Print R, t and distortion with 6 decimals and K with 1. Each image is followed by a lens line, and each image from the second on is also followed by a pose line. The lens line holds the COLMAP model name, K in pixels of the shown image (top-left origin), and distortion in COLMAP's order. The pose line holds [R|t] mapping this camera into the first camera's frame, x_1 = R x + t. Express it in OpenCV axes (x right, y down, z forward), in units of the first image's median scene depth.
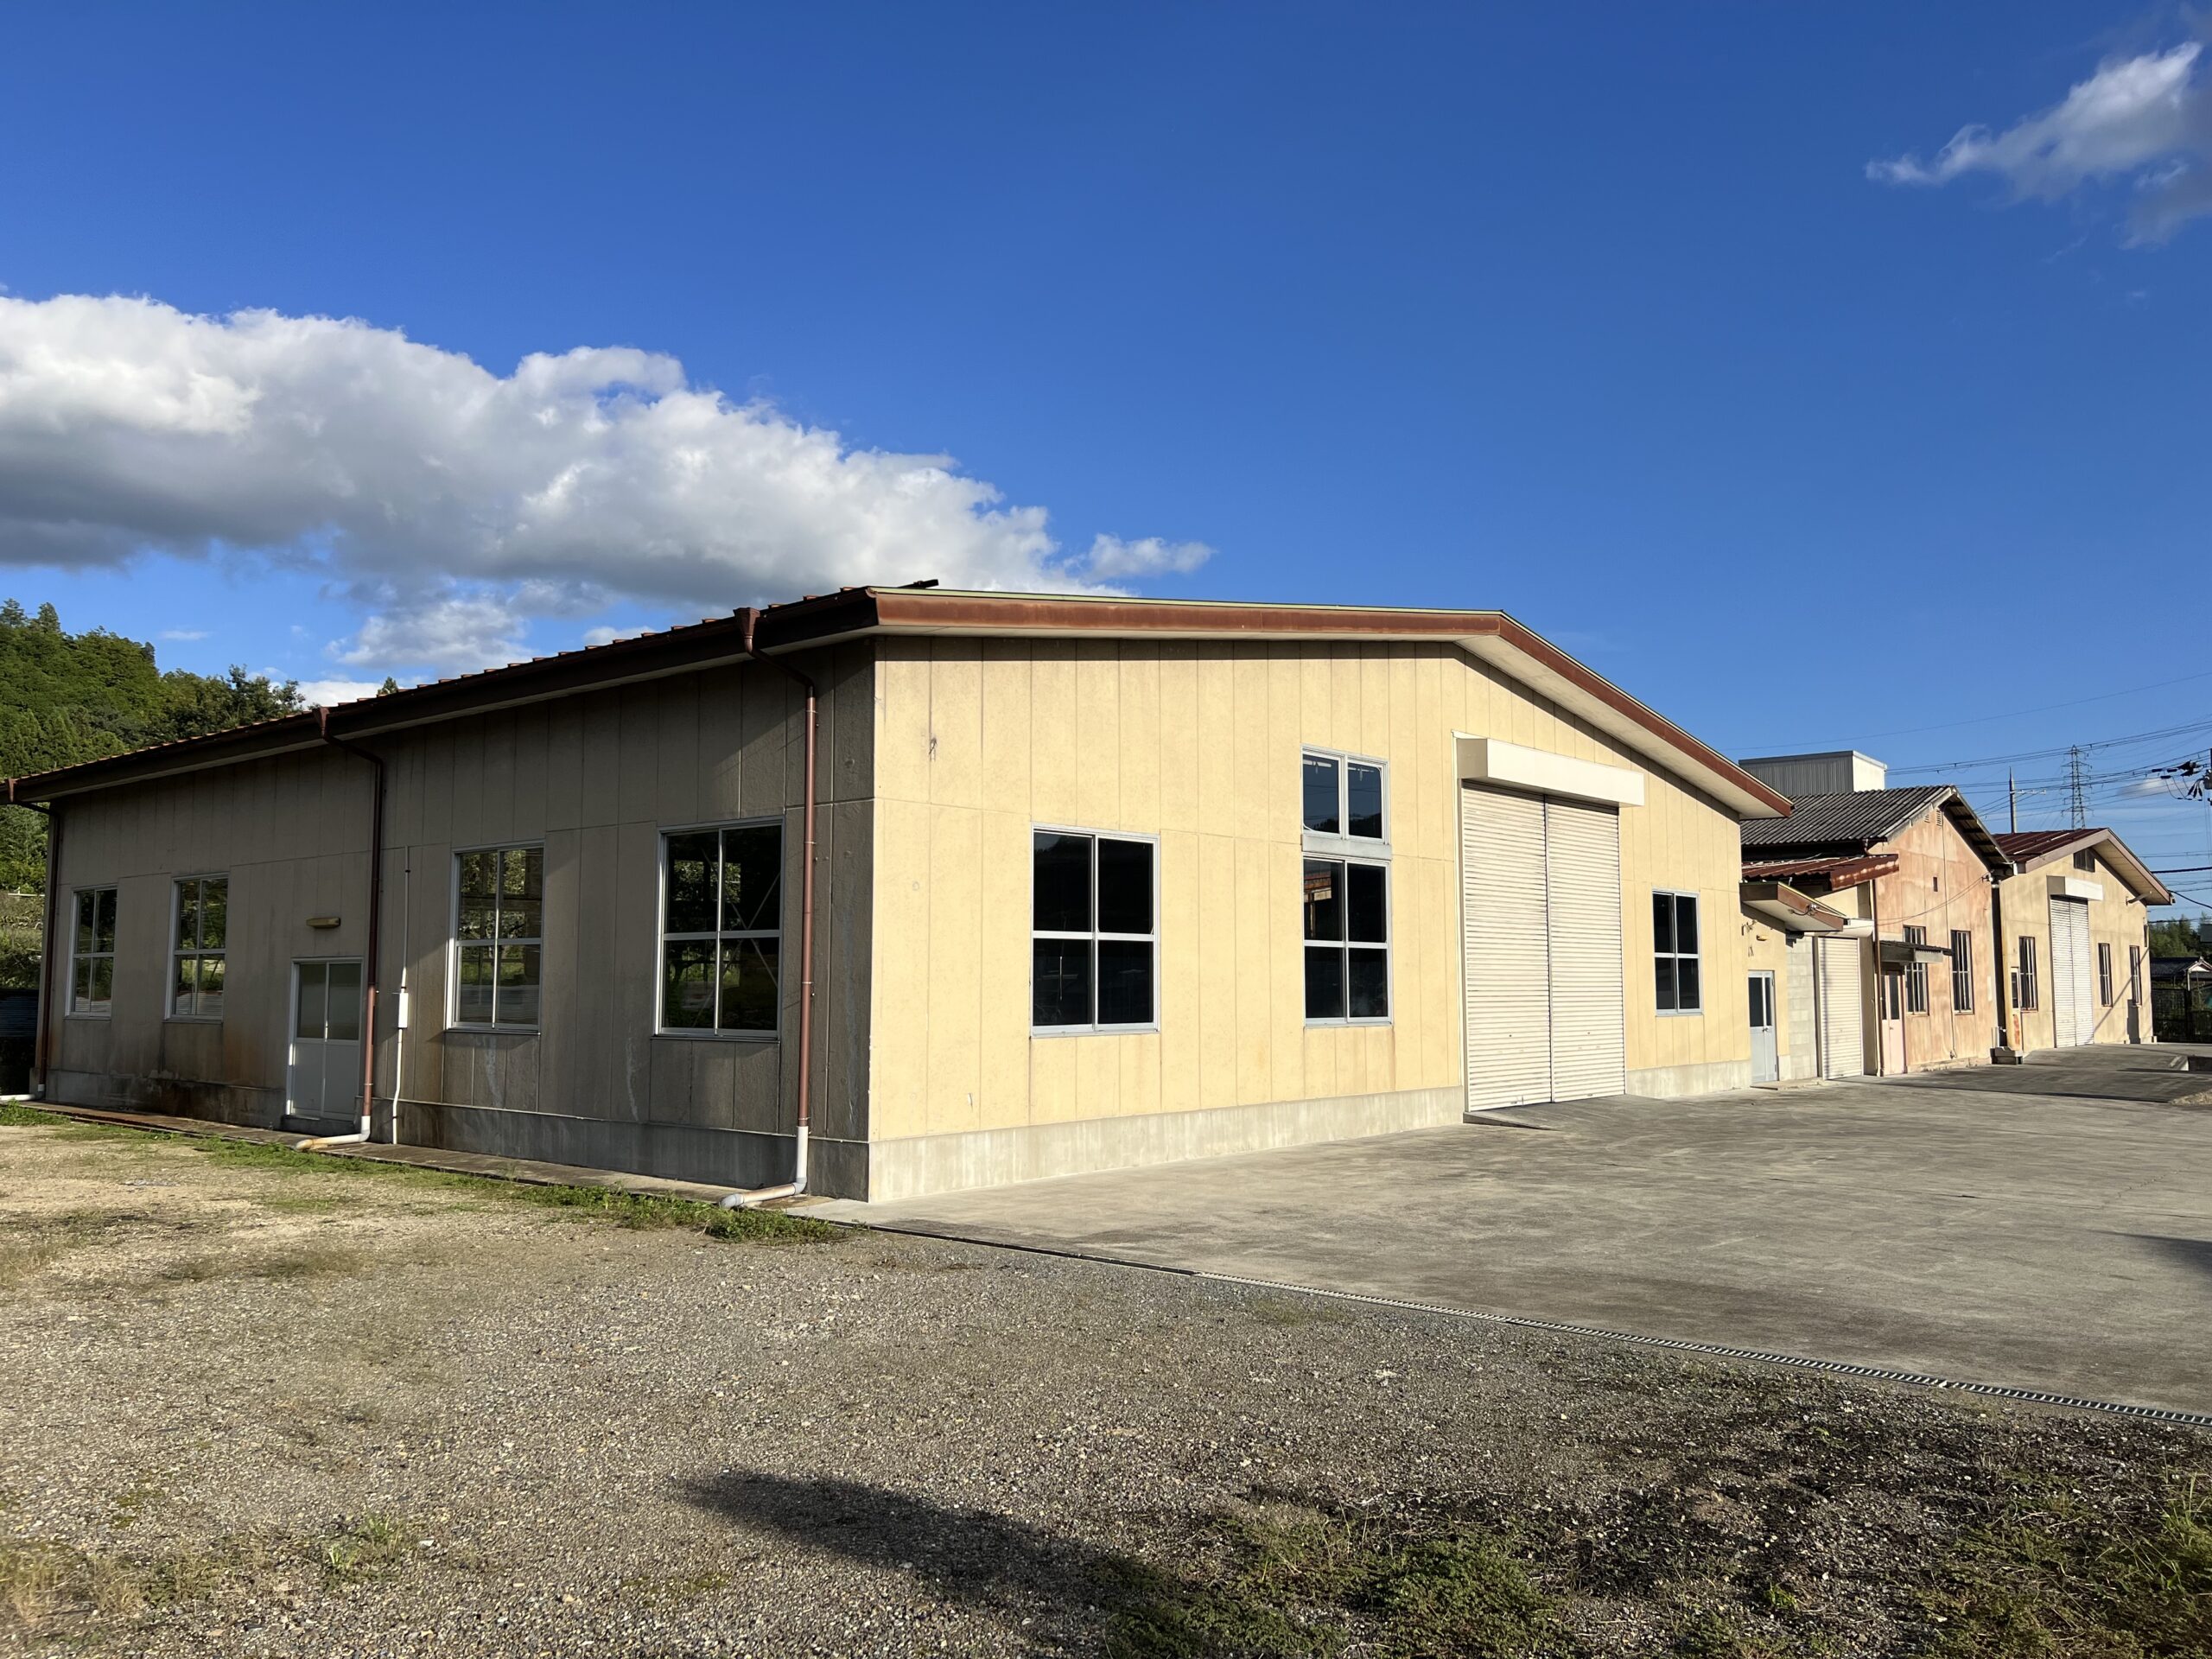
lens RADIAL K [[1702.9, 0, 1015.4], [0, 1702.9, 827.7], [0, 0, 1]] dist [-0.004291, -0.006844]
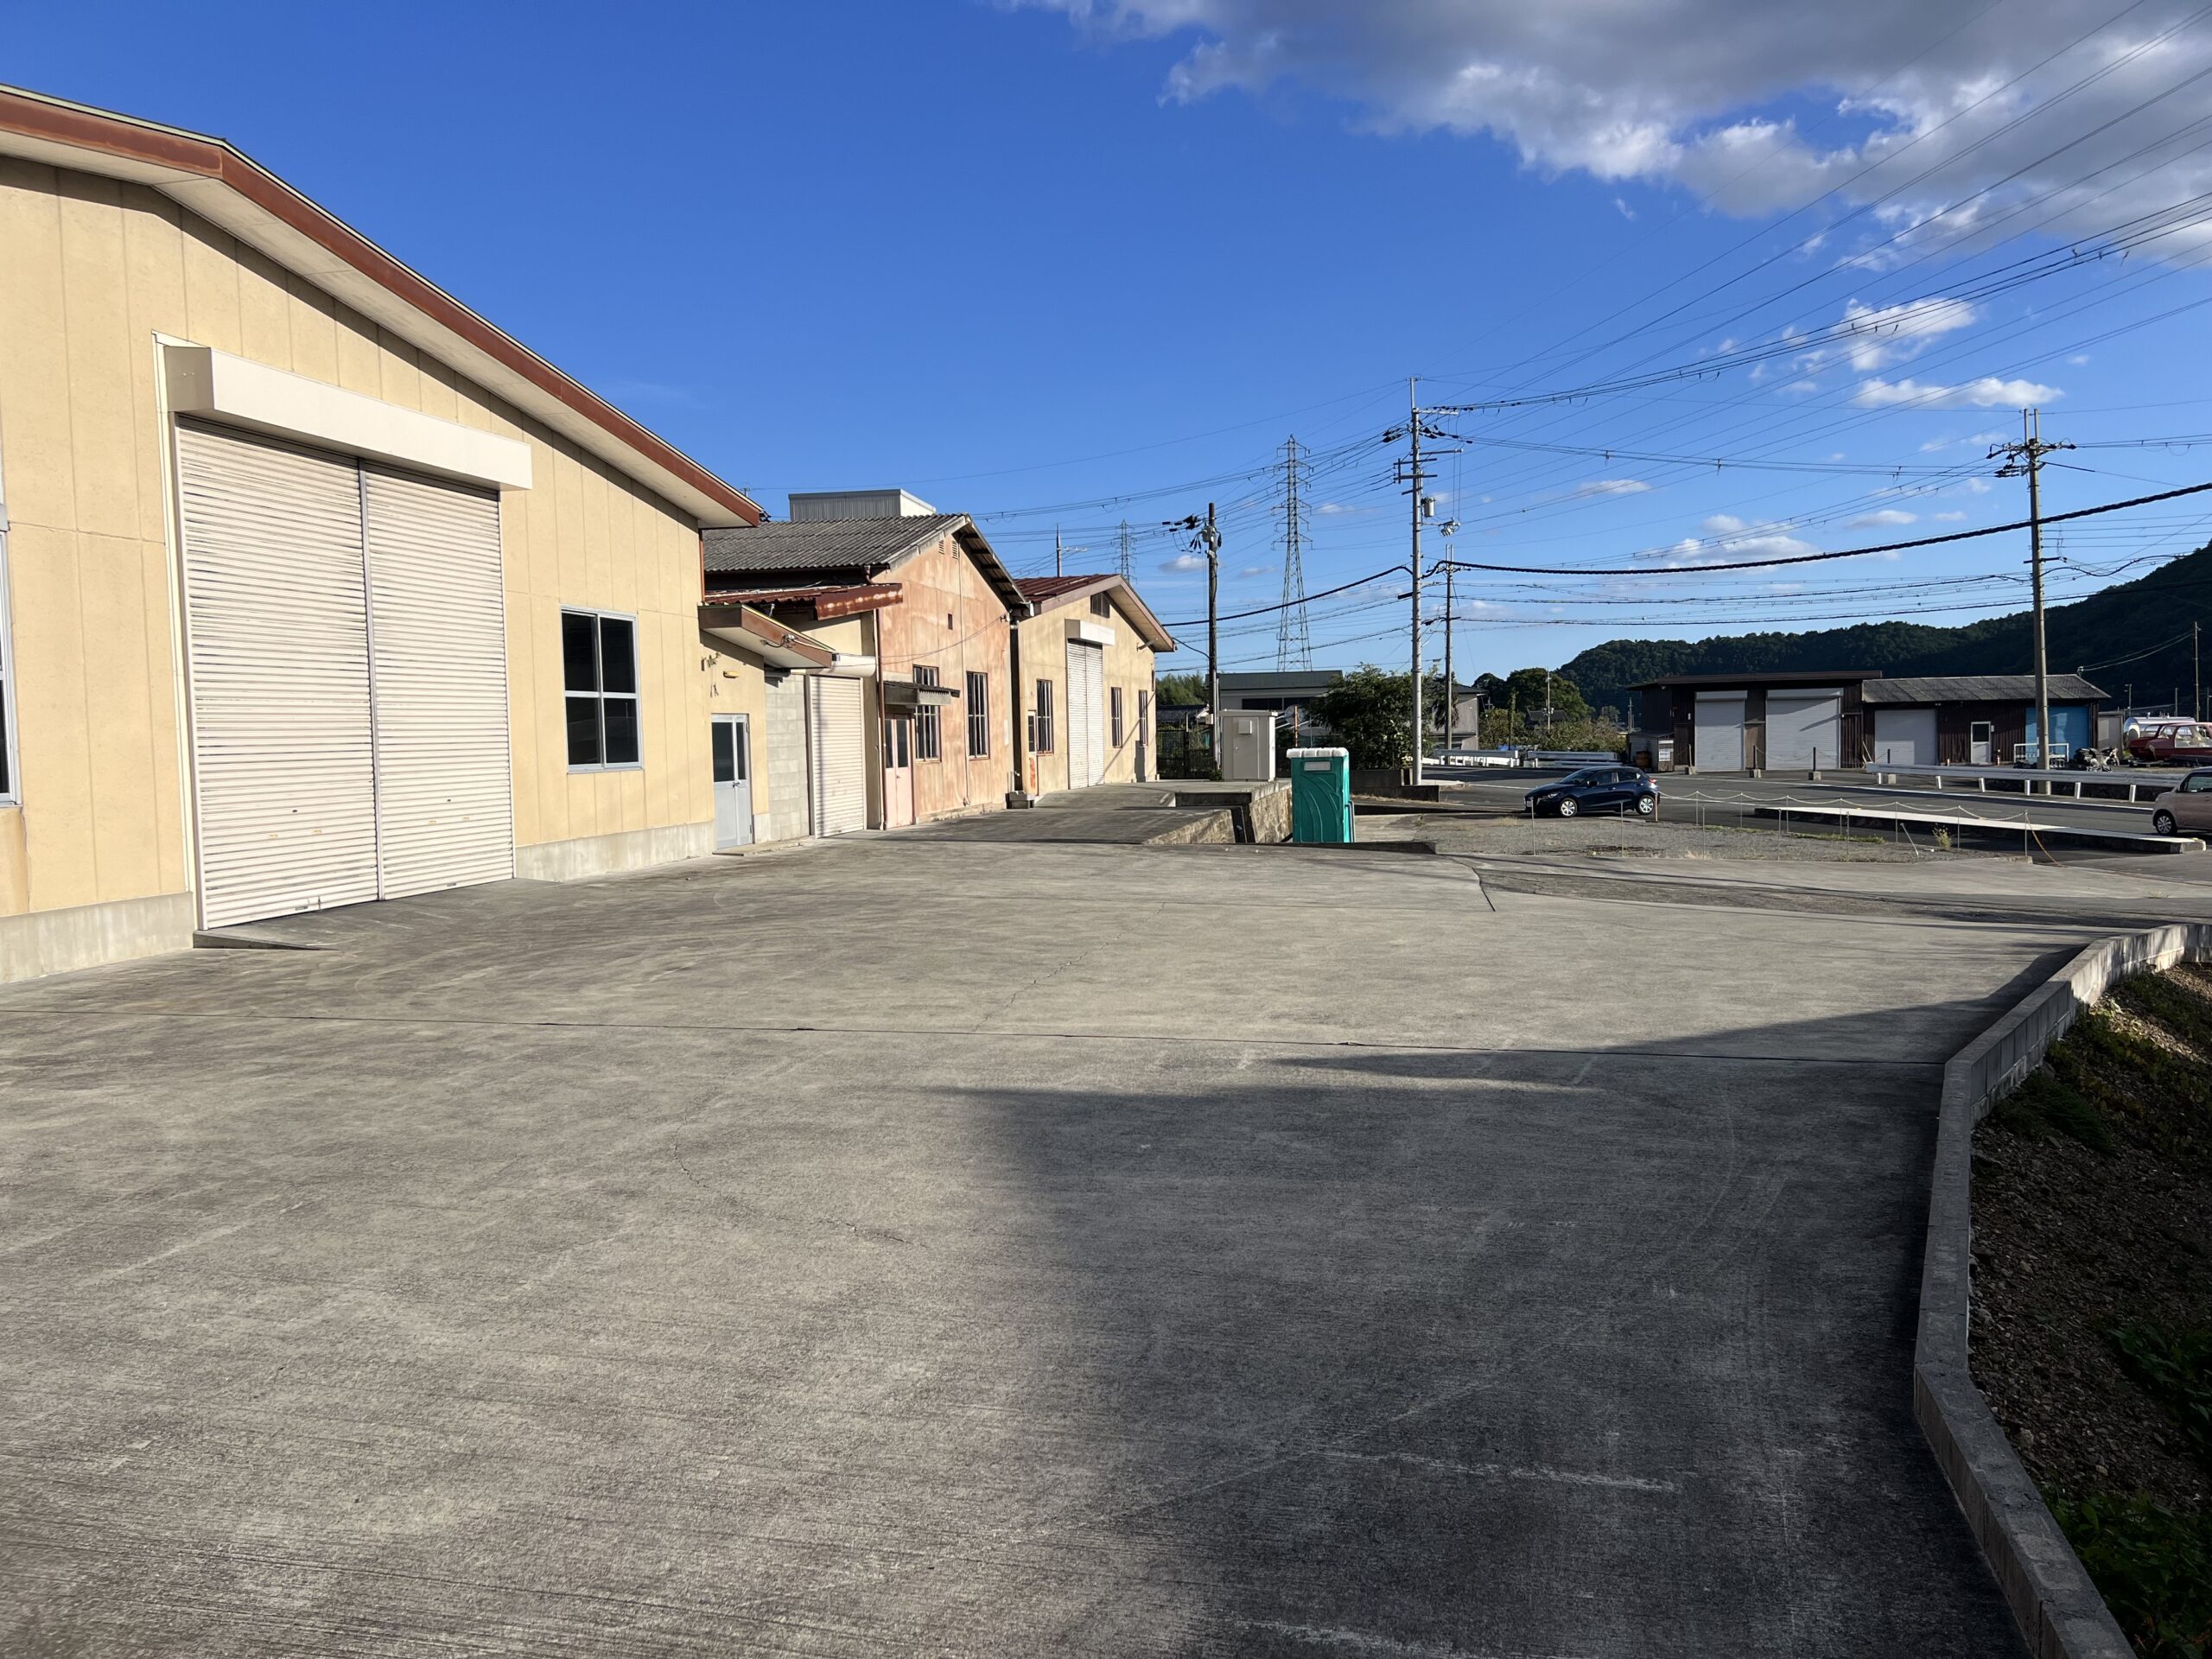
lens RADIAL K [[1663.4, 0, 1104.1], [0, 1663.4, 877.6], [0, 0, 1]] dist [-0.001638, -0.005518]
pose [[0.856689, -0.067209, 0.511436, 0.143587], [-0.021133, 0.986071, 0.164980, 0.020449], [-0.515400, -0.152144, 0.843336, 0.171033]]
